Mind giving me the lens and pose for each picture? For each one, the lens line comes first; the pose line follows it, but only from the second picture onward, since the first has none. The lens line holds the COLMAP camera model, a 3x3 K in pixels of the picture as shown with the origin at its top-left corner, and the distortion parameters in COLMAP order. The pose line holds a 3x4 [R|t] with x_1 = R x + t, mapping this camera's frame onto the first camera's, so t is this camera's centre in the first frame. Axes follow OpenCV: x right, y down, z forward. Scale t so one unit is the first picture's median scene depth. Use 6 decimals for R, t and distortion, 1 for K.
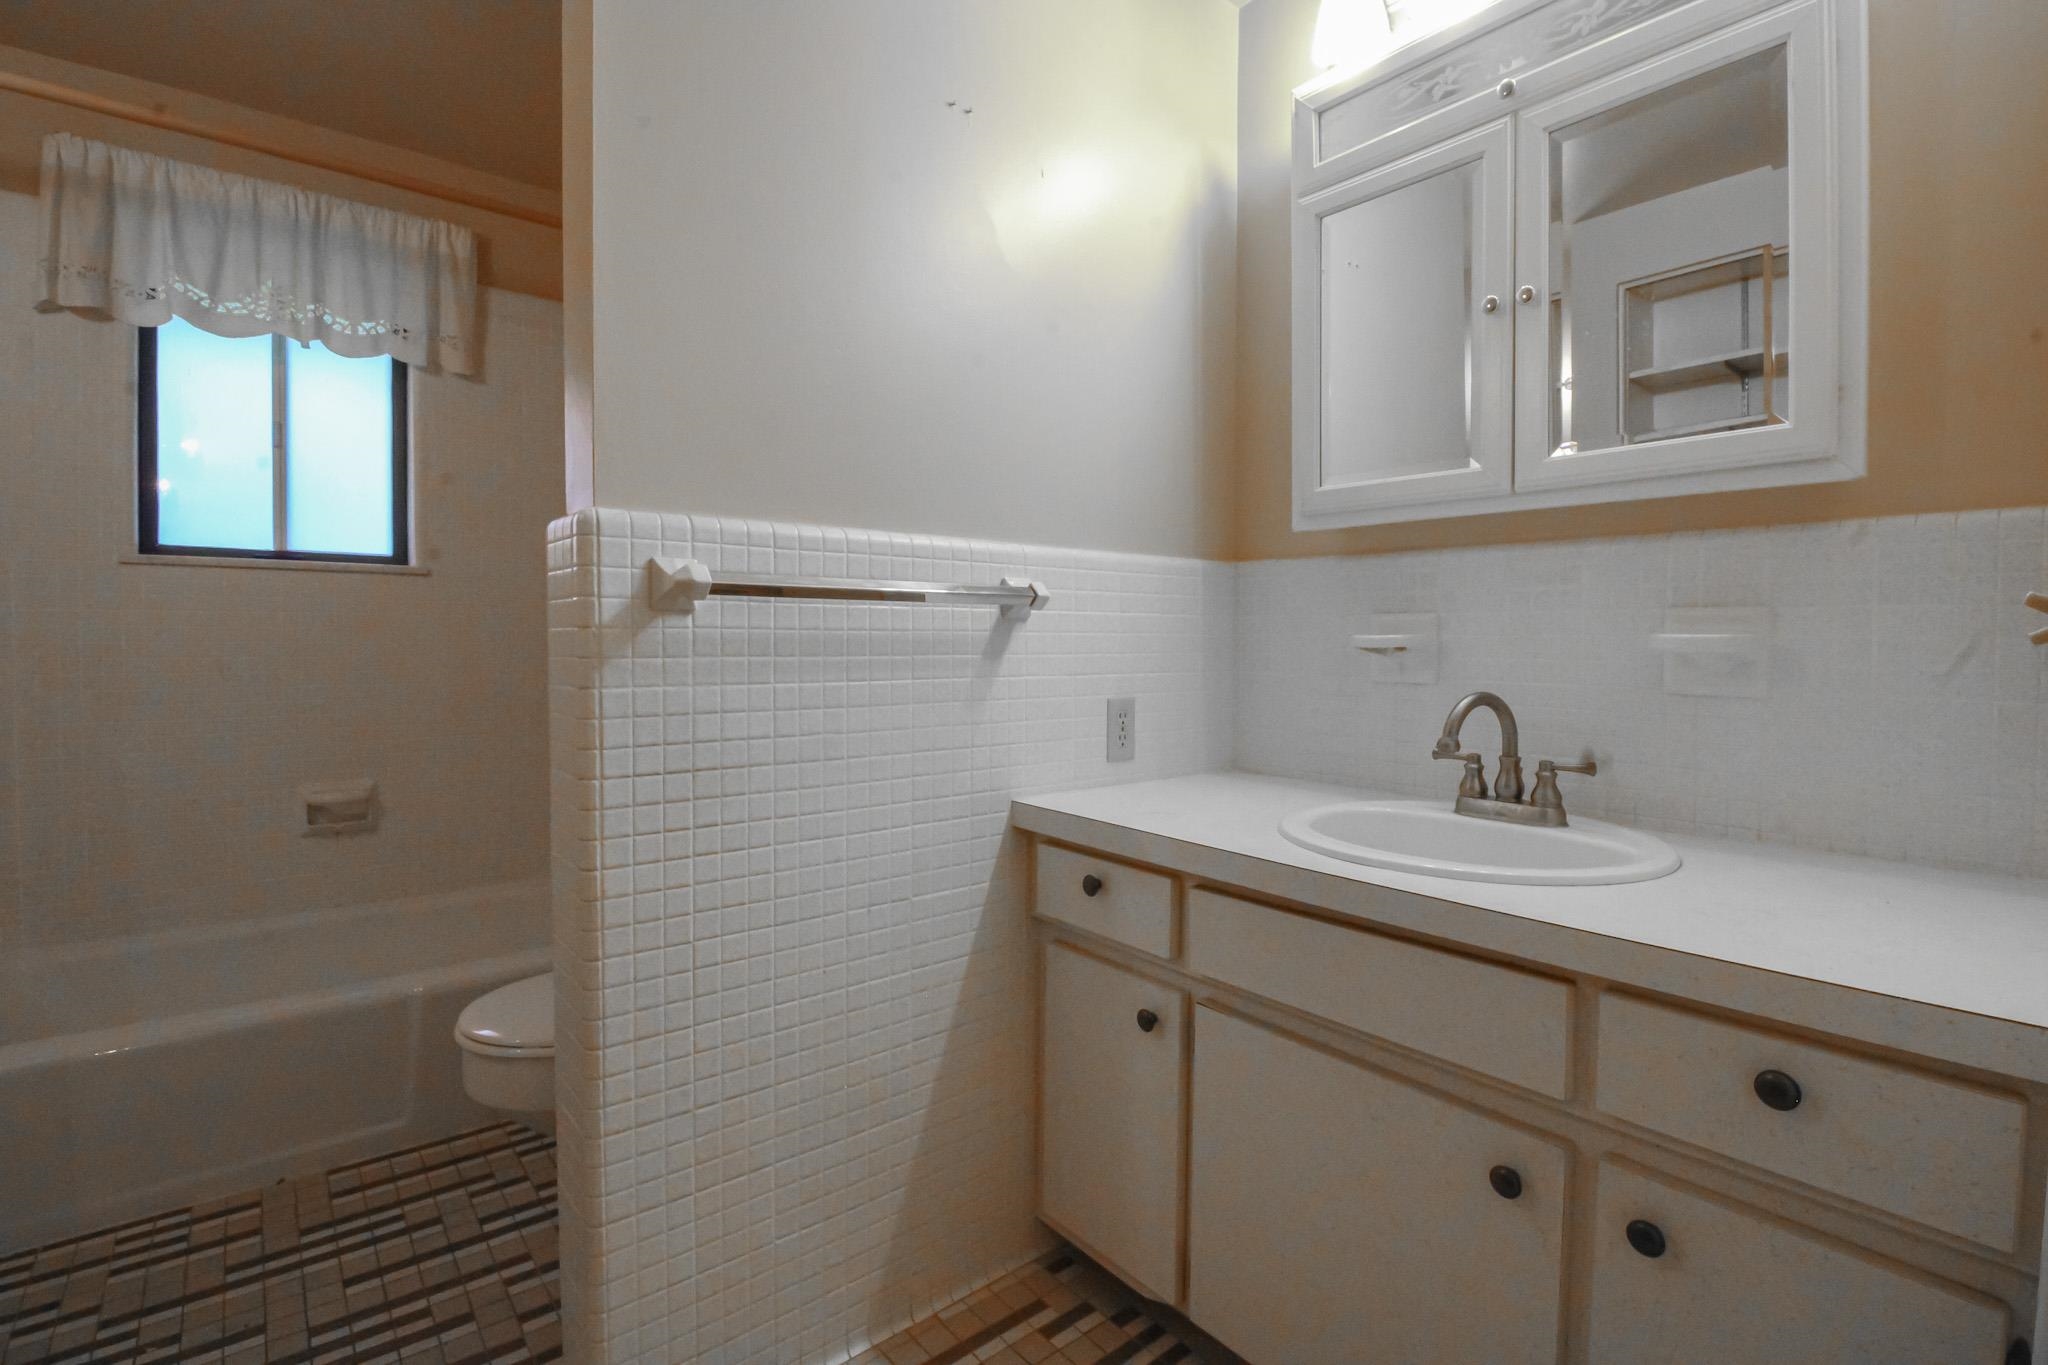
lens RADIAL K [[971.3, 0, 1034.2], [0, 971.3, 665.7], [0, 0, 1]] dist [-0.010669, -0.005507]
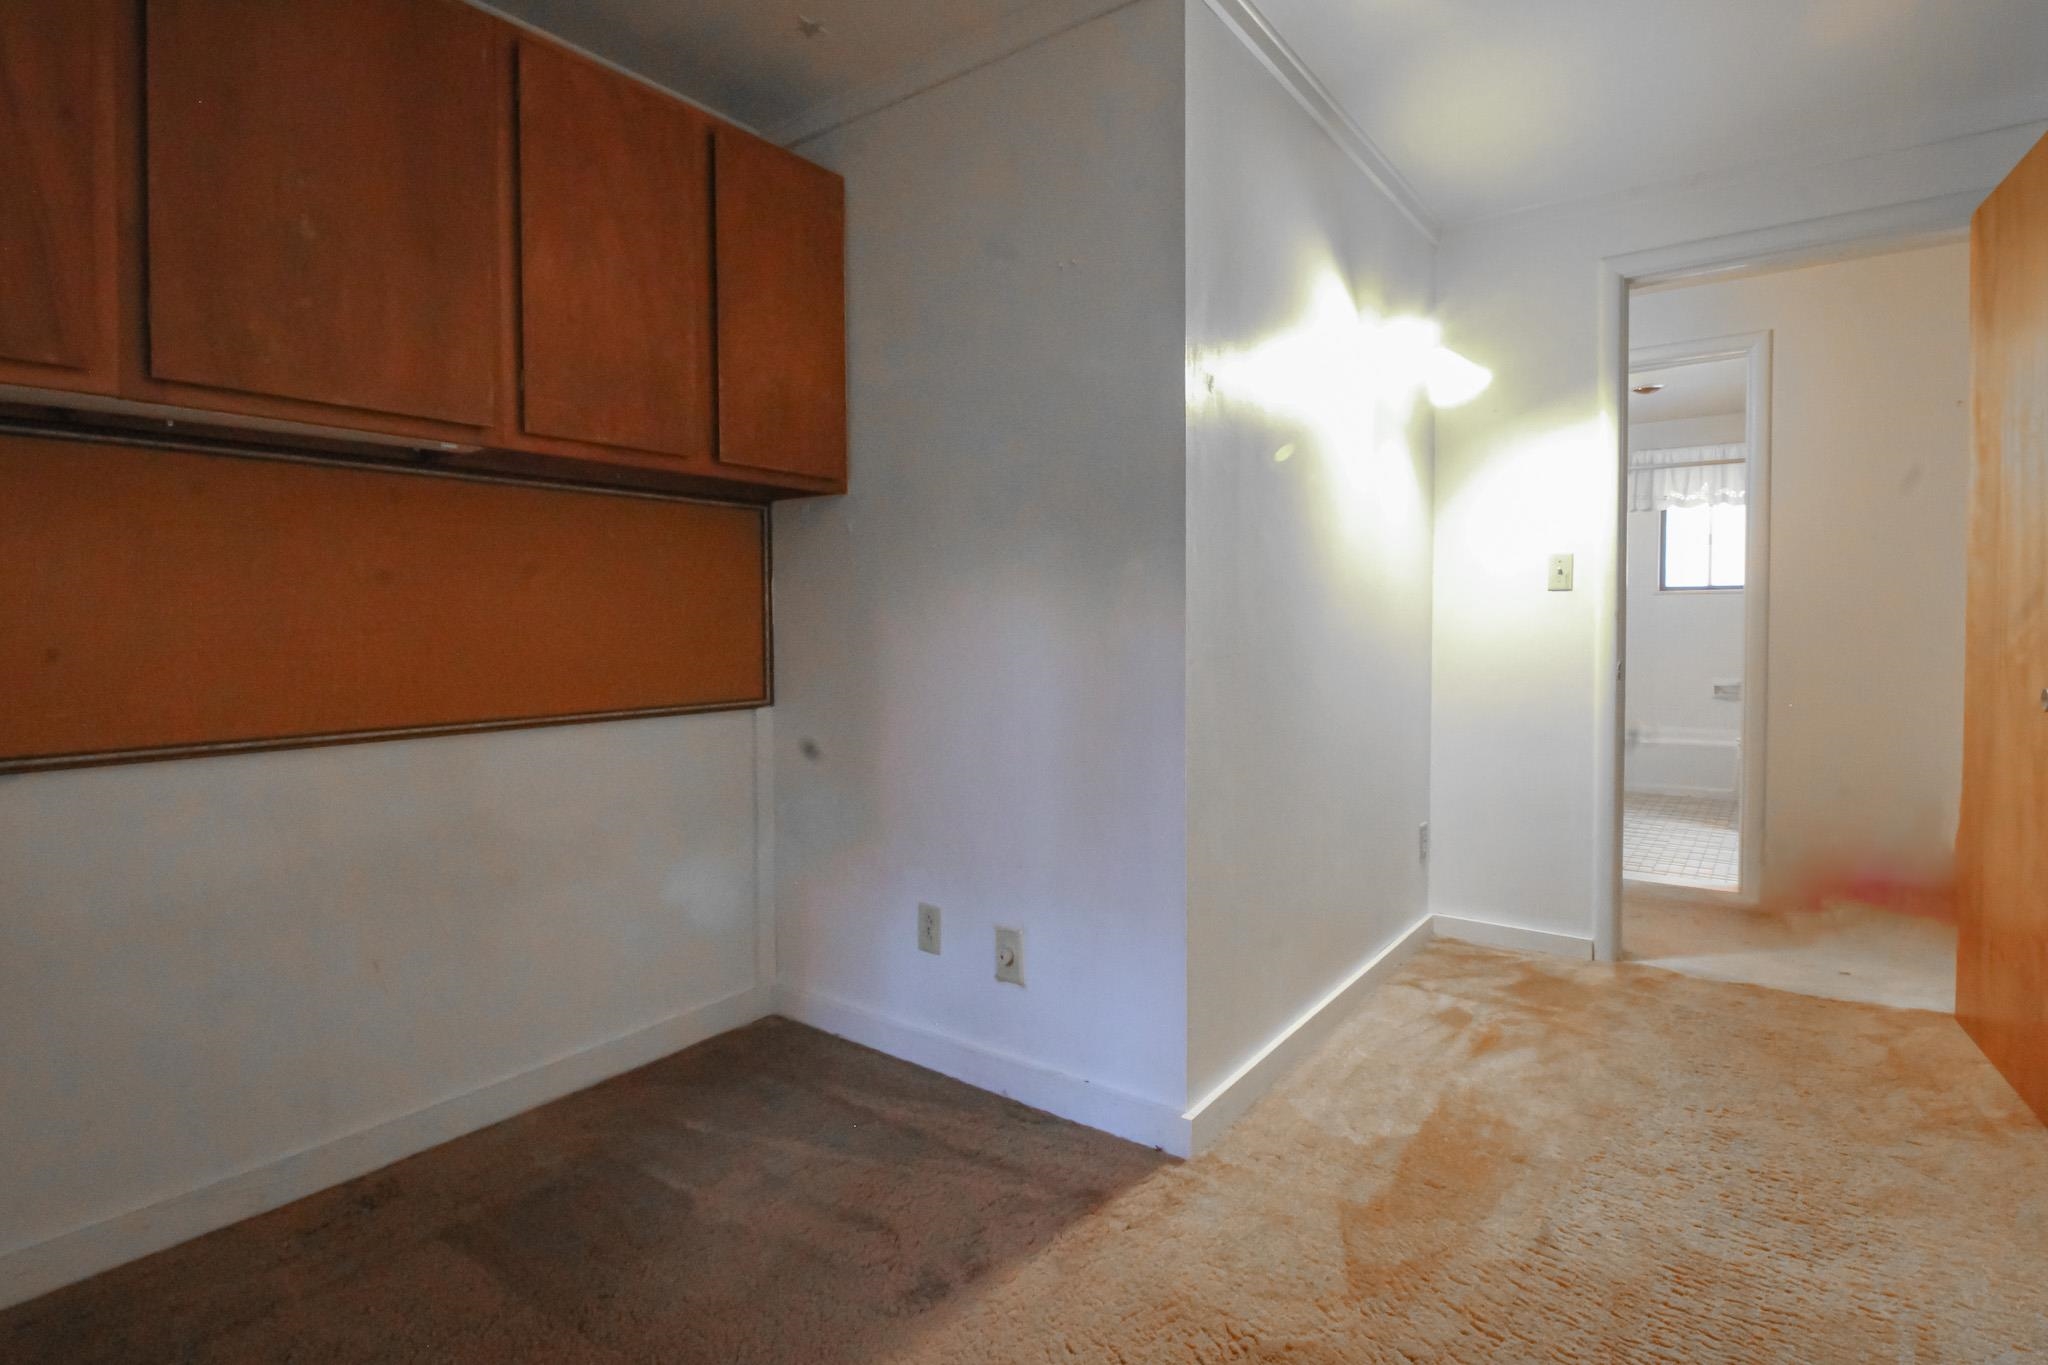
lens RADIAL K [[971.3, 0, 1032.9], [0, 971.3, 680.2], [0, 0, 1]] dist [-0.010669, -0.005507]
pose [[0.234662, 0.024306, -0.971773, 1.380718], [-0.020966, 0.999581, 0.019939, 0.125324], [0.971851, 0.015695, 0.235073, -1.432997]]
